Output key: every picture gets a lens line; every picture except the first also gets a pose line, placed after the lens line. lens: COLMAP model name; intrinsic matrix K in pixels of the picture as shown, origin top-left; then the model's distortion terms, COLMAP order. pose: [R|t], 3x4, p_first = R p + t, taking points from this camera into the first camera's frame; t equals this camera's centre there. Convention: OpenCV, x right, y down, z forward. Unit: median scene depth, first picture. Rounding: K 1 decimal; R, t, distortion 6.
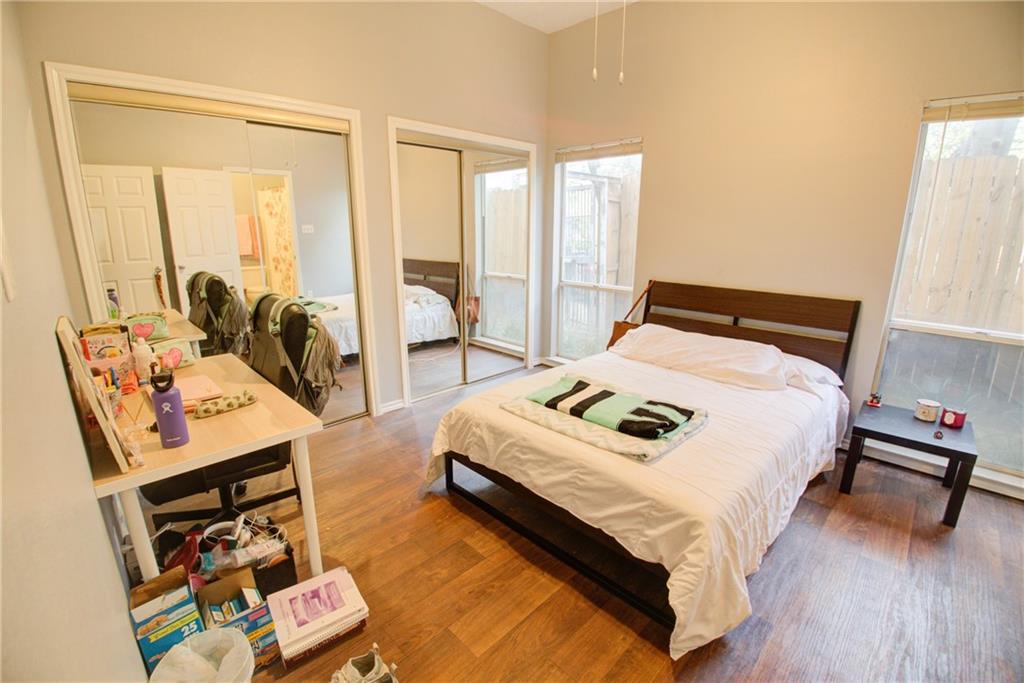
lens RADIAL K [[444.4, 0, 508.8], [0, 444.4, 343.2], [0, 0, 1]] dist [-0.034802, -0.004614]
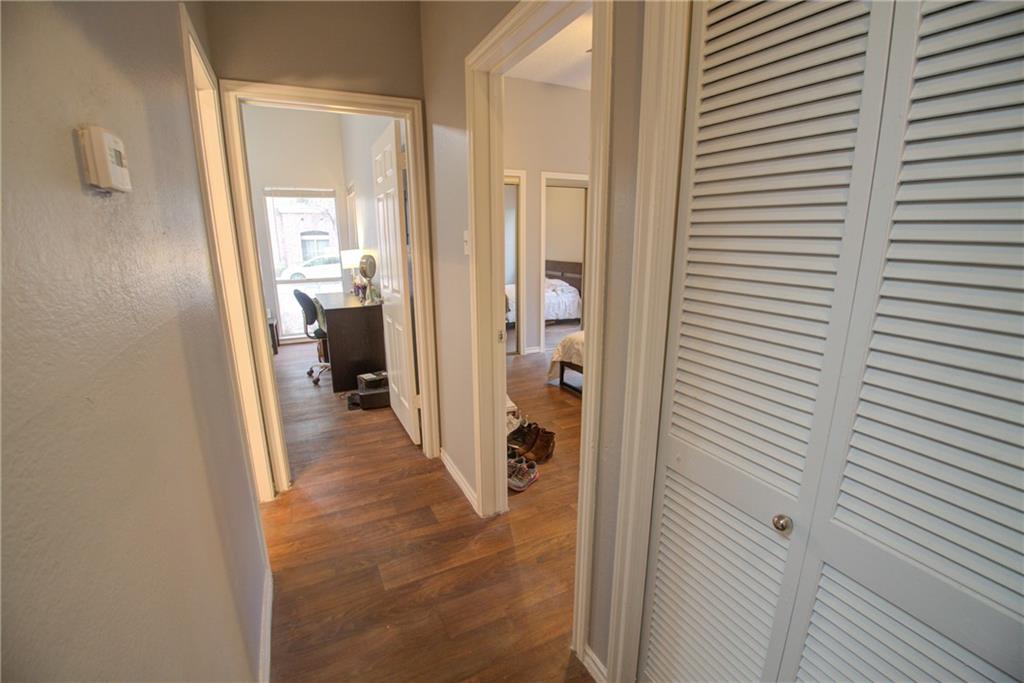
lens RADIAL K [[444.4, 0, 505.3], [0, 444.4, 343.2], [0, 0, 1]] dist [-0.034802, -0.004614]
pose [[0.946422, 0.064311, -0.316465, 0.203719], [-0.069096, 0.997602, -0.003909, 0.181803], [0.315455, 0.025566, 0.948596, -0.755129]]
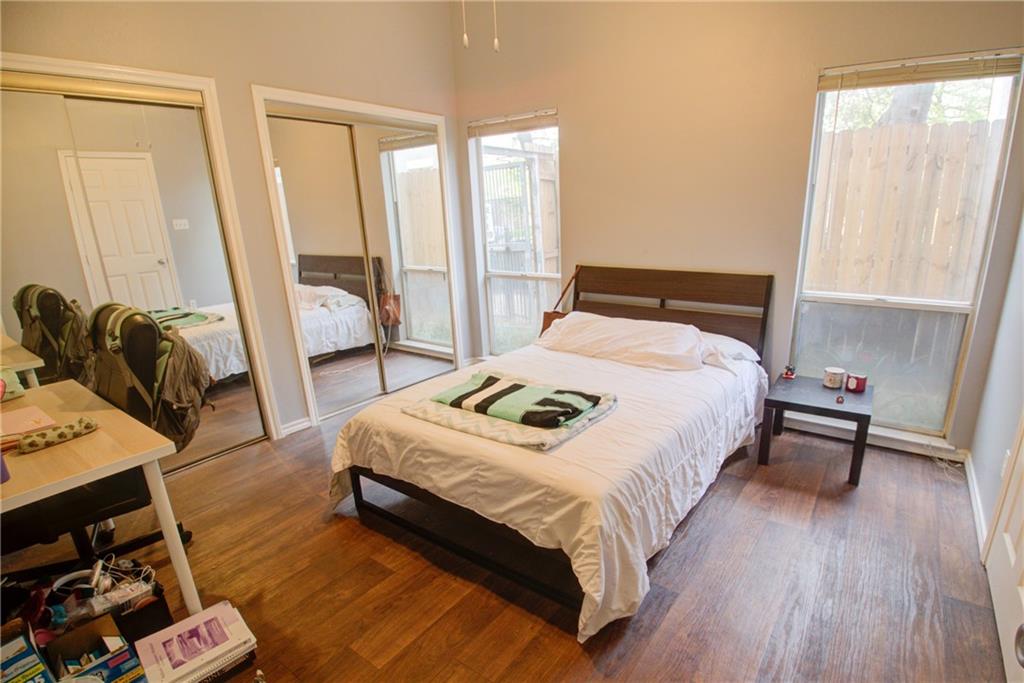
lens RADIAL K [[502.3, 0, 551.7], [0, 502.3, 373.5], [0, 0, 1]] dist [-0.039617, -0.003144]
pose [[0.981752, -0.083721, 0.170745, 0.100151], [0.073746, 0.995224, 0.063960, 0.019279], [-0.175284, -0.050201, 0.983237, -0.057661]]
